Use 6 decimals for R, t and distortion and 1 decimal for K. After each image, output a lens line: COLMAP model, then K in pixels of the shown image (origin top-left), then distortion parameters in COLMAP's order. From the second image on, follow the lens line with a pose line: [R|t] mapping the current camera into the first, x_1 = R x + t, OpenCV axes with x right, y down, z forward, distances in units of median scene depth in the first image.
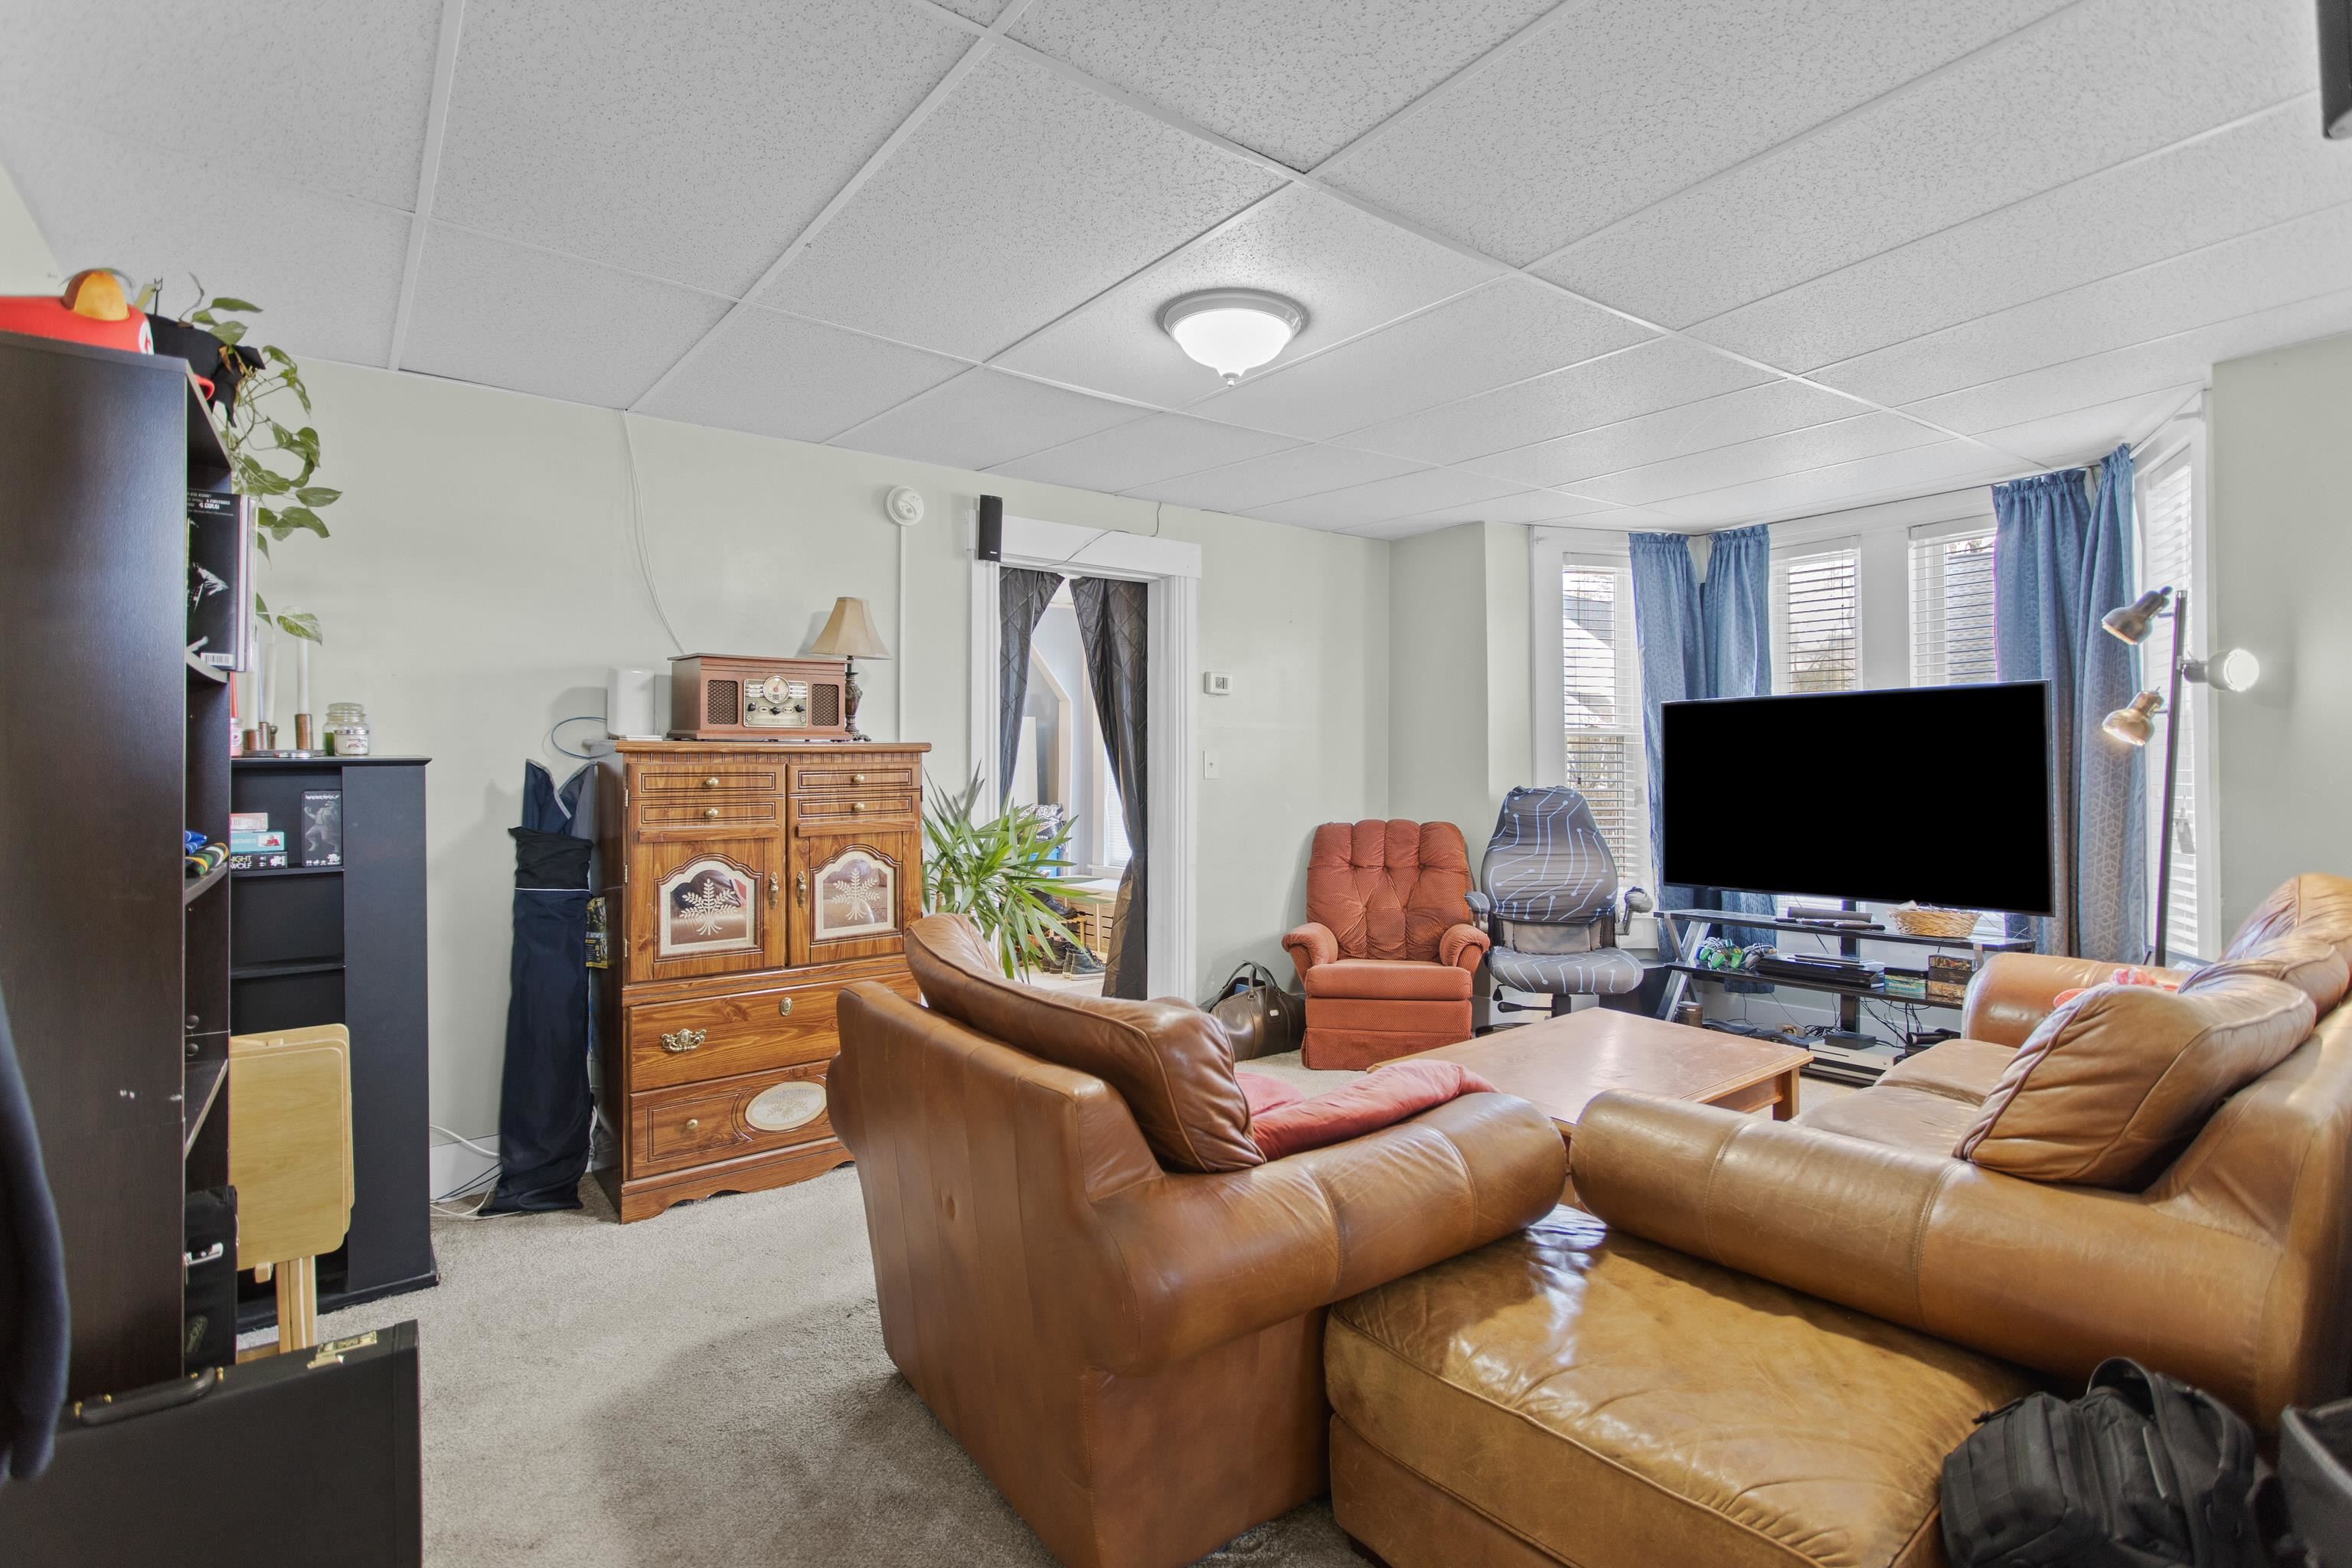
lens RADIAL K [[1113.7, 0, 1170.0], [0, 1113.7, 764.4], [0, 0, 1]] dist [0.000424, 0.000091]
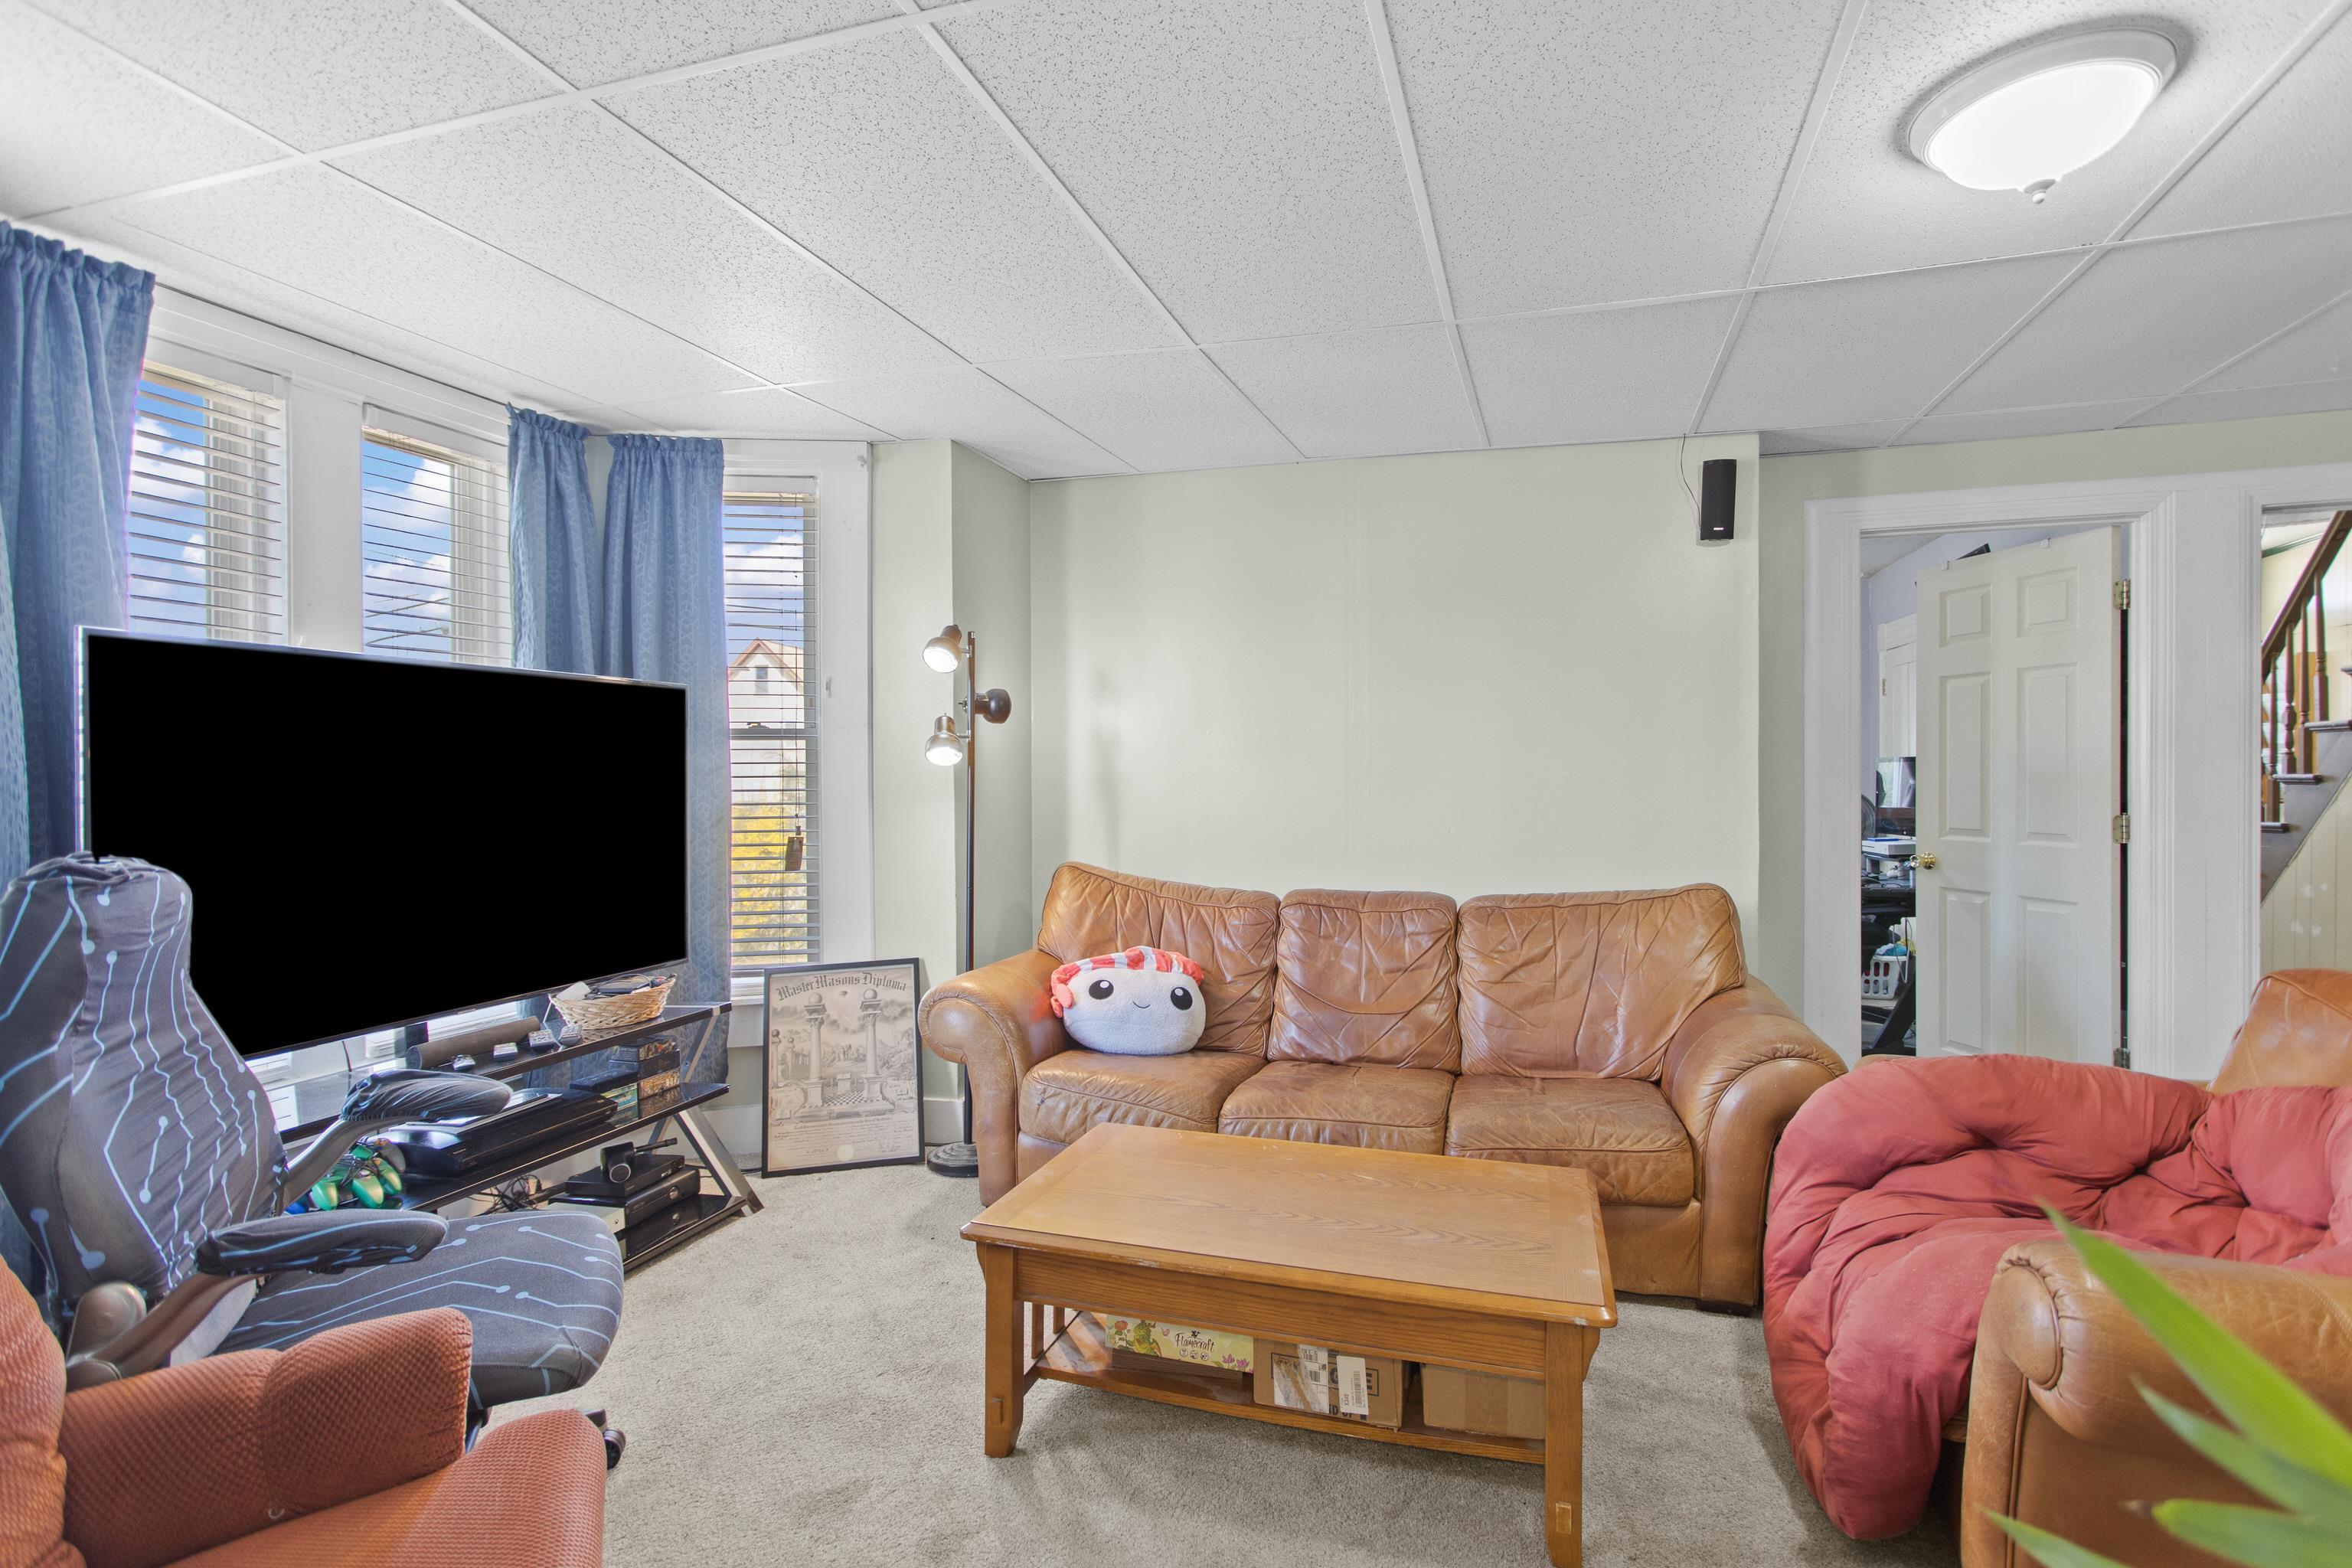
lens RADIAL K [[1113.7, 0, 1188.4], [0, 1113.7, 775.2], [0, 0, 1]] dist [0.000424, 0.000091]
pose [[-0.577075, 0.008048, 0.816651, -0.106089], [0.005275, 0.999967, -0.006128, 0.000265], [-0.816674, 0.000771, -0.577099, 0.965696]]
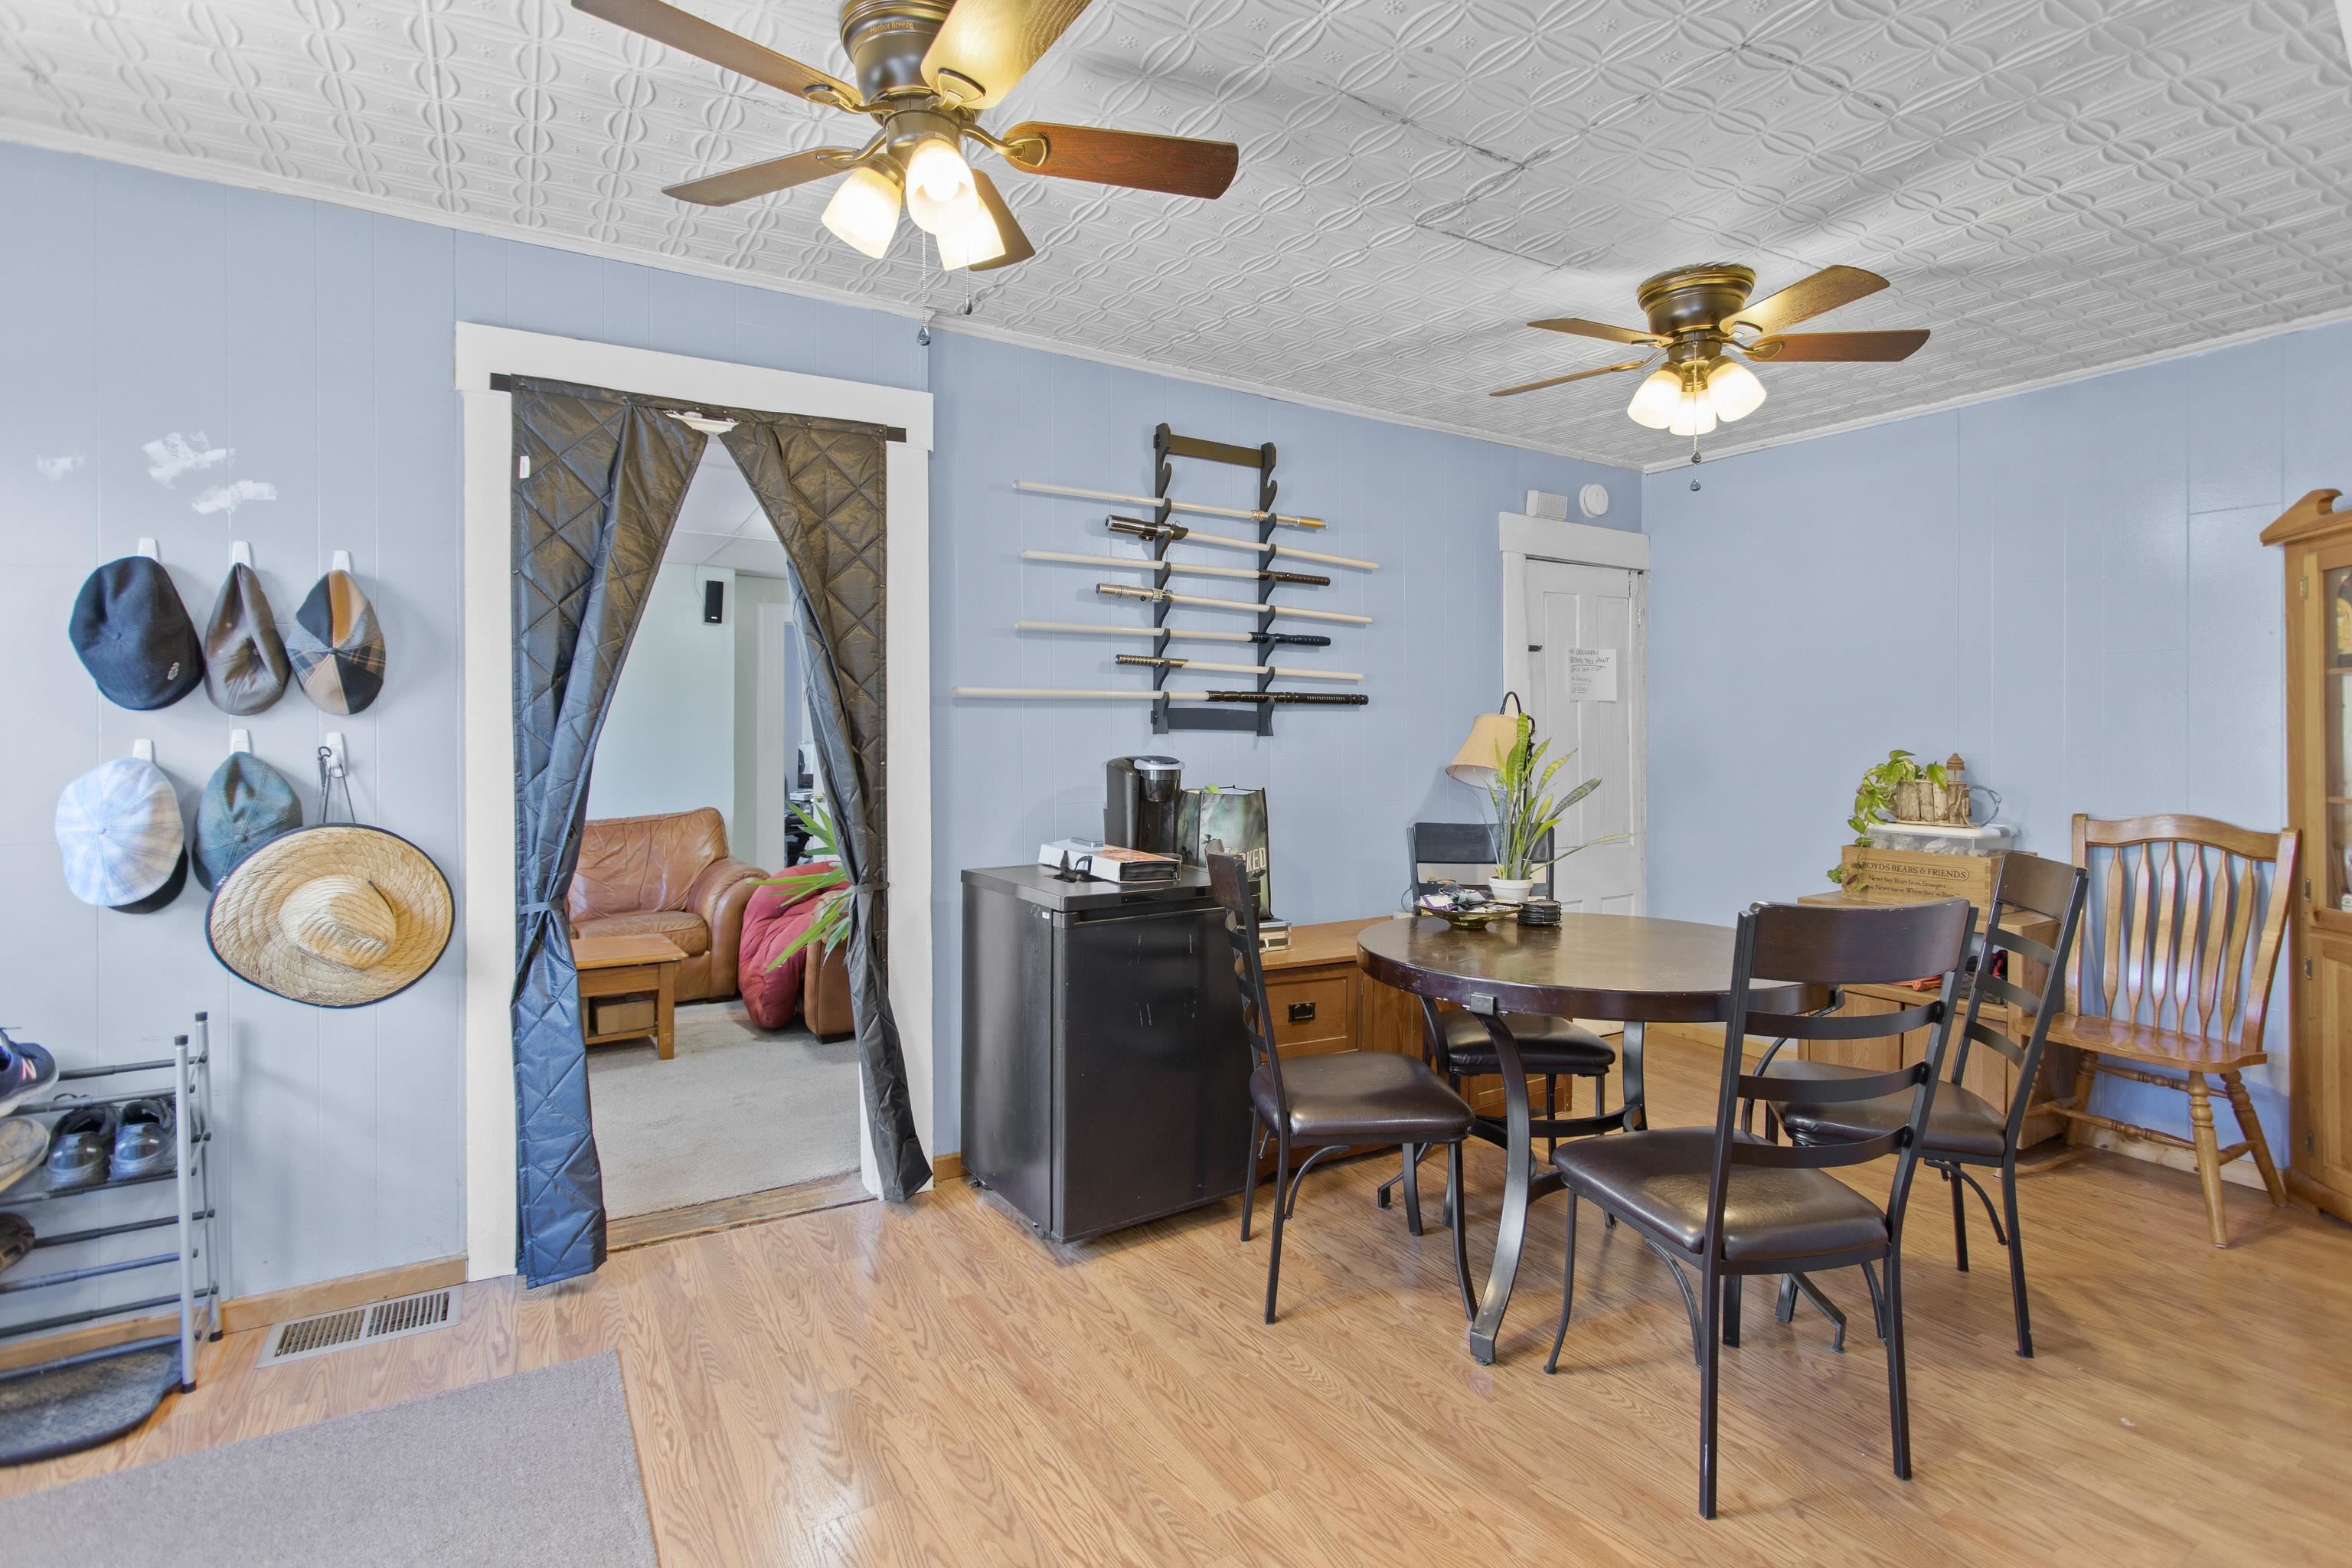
lens RADIAL K [[1113.7, 0, 1163.8], [0, 1113.7, 753.0], [0, 0, 1]] dist [0.000424, 0.000091]
pose [[-0.994947, 0.002719, 0.100364, -0.387699], [0.002573, 0.999995, -0.001593, 0.003996], [-0.100368, -0.001327, -0.994950, 1.545013]]
